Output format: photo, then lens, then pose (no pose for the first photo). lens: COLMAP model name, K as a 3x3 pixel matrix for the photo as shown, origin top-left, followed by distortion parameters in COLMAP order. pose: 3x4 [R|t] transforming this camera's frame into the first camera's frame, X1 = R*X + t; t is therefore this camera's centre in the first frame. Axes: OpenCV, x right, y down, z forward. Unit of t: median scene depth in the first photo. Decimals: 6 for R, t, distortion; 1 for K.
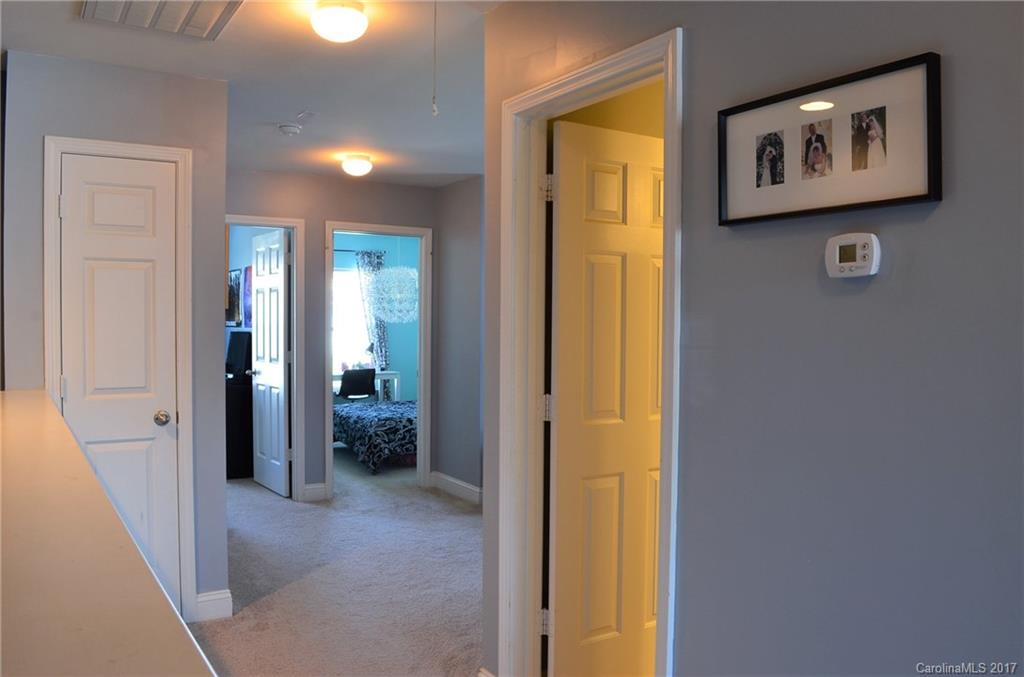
lens RADIAL K [[802.4, 0, 516.8], [0, 802.4, 339.5], [0, 0, 1]] dist [-0.085558, 0.014946]
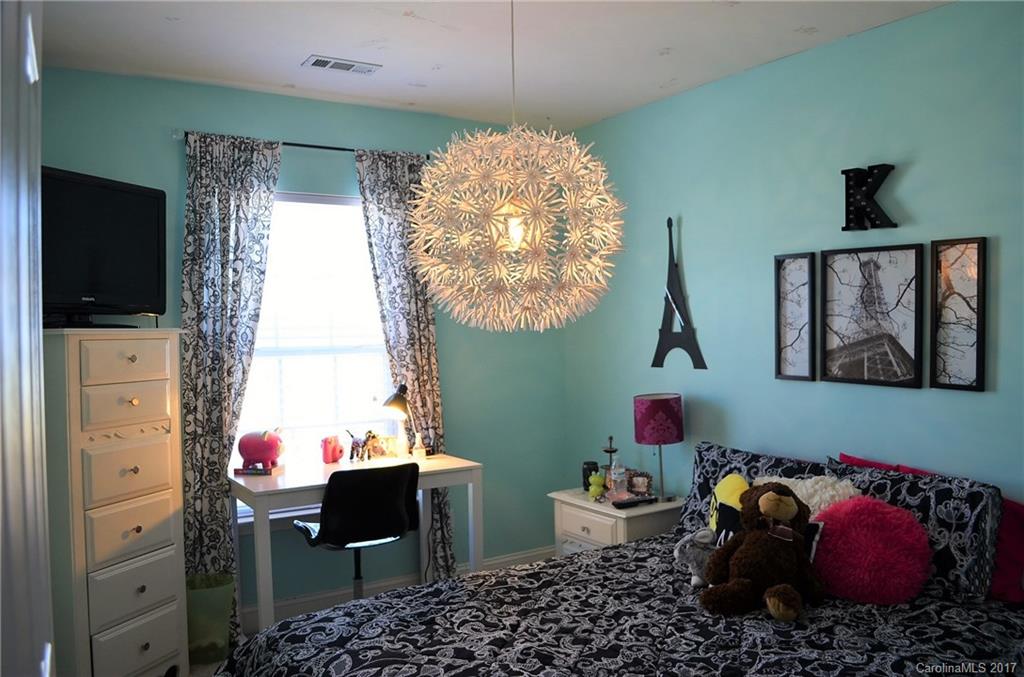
lens RADIAL K [[802.4, 0, 516.8], [0, 802.4, 339.5], [0, 0, 1]] dist [-0.085558, 0.014946]
pose [[0.999736, -0.020706, 0.009914, -0.171634], [0.020789, 0.999749, -0.008390, -0.017969], [-0.009738, 0.008594, 0.999916, 0.815207]]
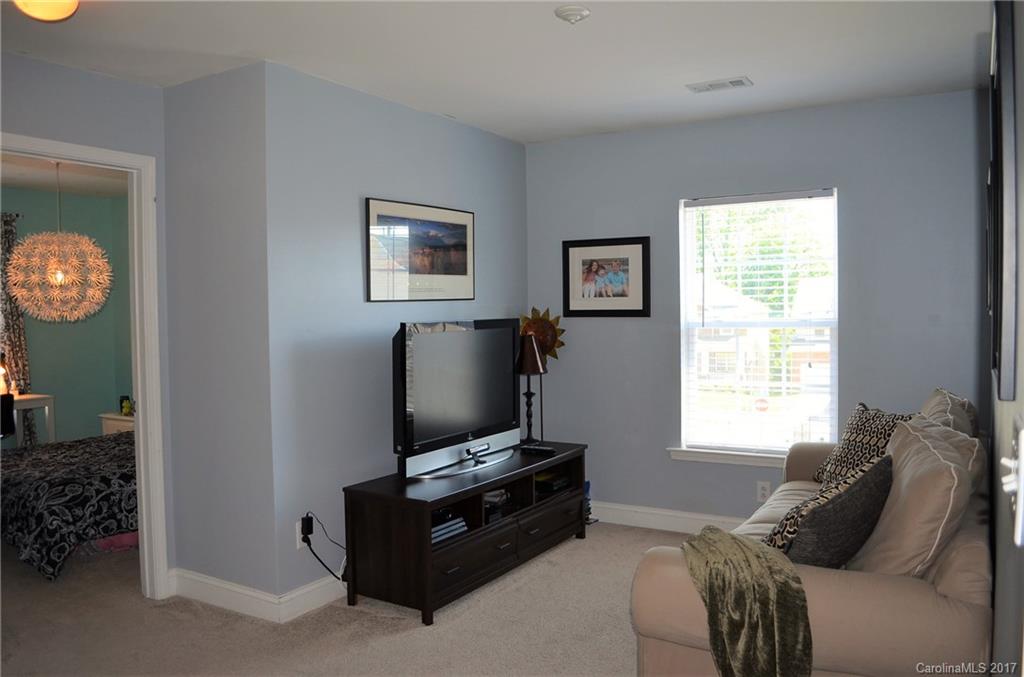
lens RADIAL K [[802.4, 0, 516.8], [0, 802.4, 339.5], [0, 0, 1]] dist [-0.085558, 0.014946]
pose [[0.893873, -0.038195, 0.446691, -0.115896], [0.032693, 0.999265, 0.020020, -0.007854], [-0.447127, -0.003292, 0.894464, 0.325951]]
